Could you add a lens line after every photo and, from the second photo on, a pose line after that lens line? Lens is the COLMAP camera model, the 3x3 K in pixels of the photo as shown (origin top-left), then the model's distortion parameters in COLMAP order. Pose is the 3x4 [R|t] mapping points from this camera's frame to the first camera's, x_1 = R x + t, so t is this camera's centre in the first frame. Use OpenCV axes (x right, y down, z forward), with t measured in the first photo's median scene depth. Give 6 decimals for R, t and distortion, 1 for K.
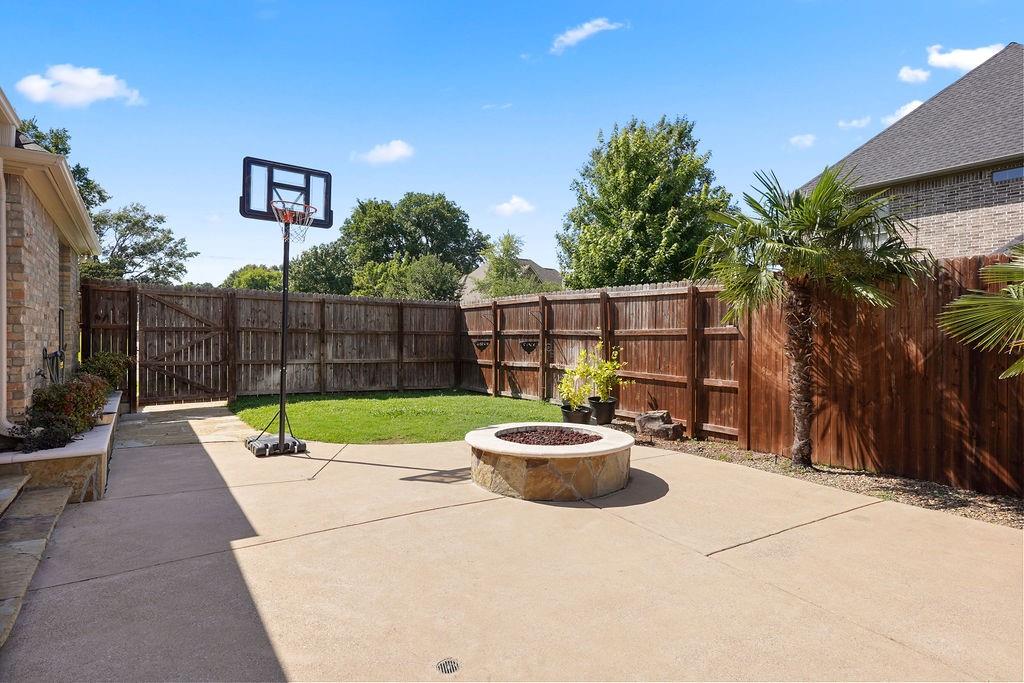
lens RADIAL K [[538.0, 0, 512.0], [0, 538.0, 341.5], [0, 0, 1]] dist [0.015291, 0.010646]
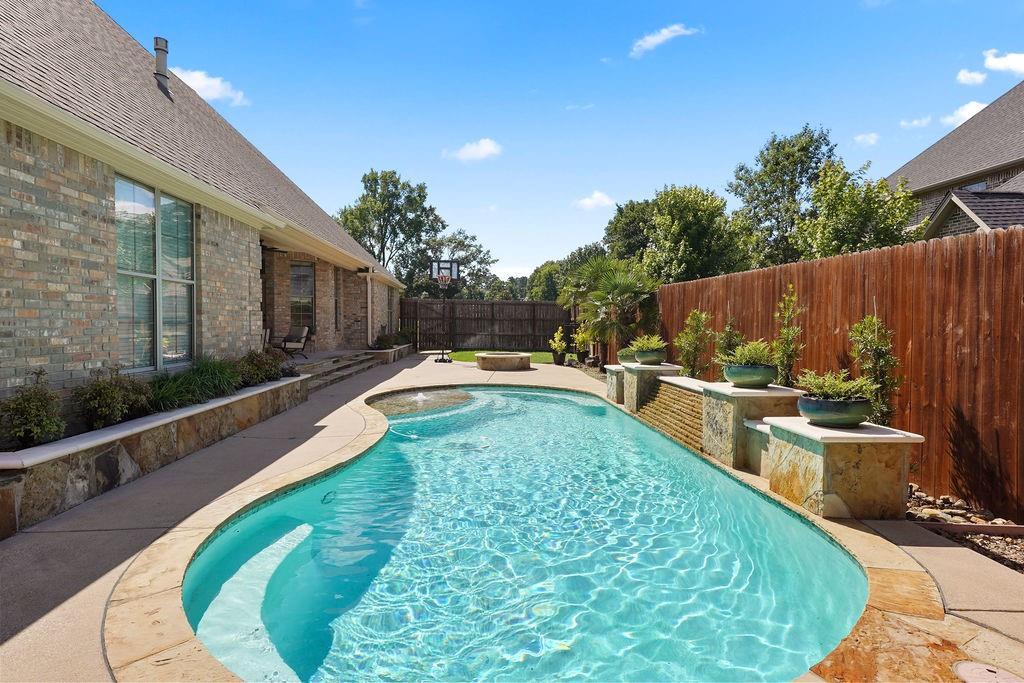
lens RADIAL K [[538.0, 0, 512.0], [0, 538.0, 341.5], [0, 0, 1]] dist [0.015291, 0.010646]
pose [[0.856137, 0.017400, -0.516456, 0.859847], [-0.003085, 0.999587, 0.028564, 0.010215], [0.516740, -0.022861, 0.855837, -0.788859]]
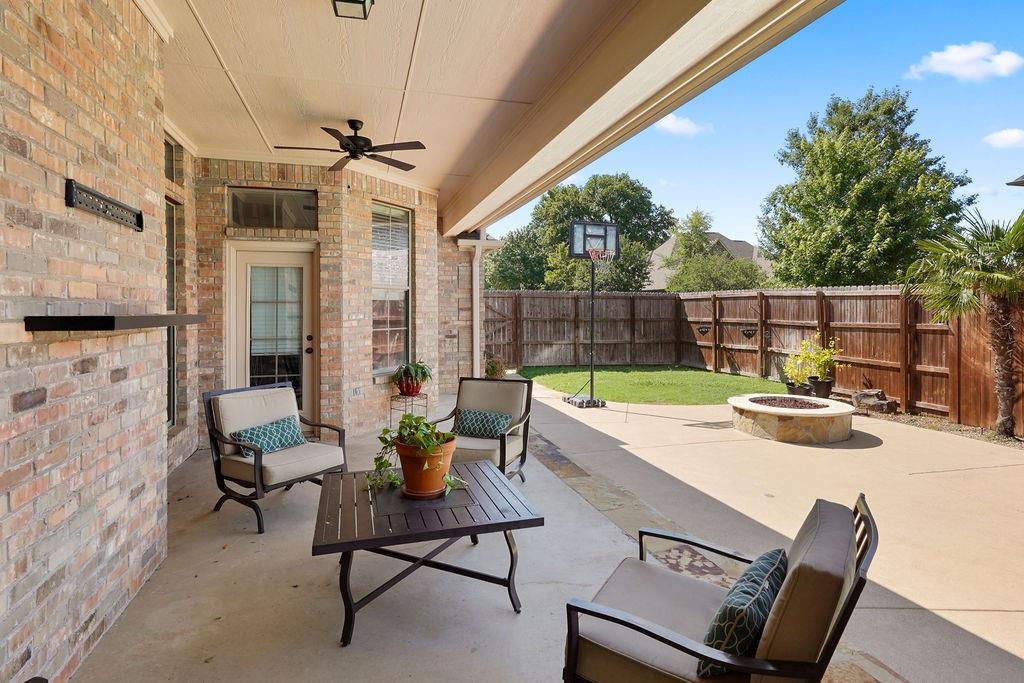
lens RADIAL K [[532.3, 0, 511.5], [0, 532.3, 308.8], [0, 0, 1]] dist [0.013756, 0.000917]
pose [[0.948342, -0.008045, -0.317148, -0.098829], [0.005889, 0.999953, -0.007758, -0.041602], [0.317195, 0.005490, 0.948344, -0.342943]]
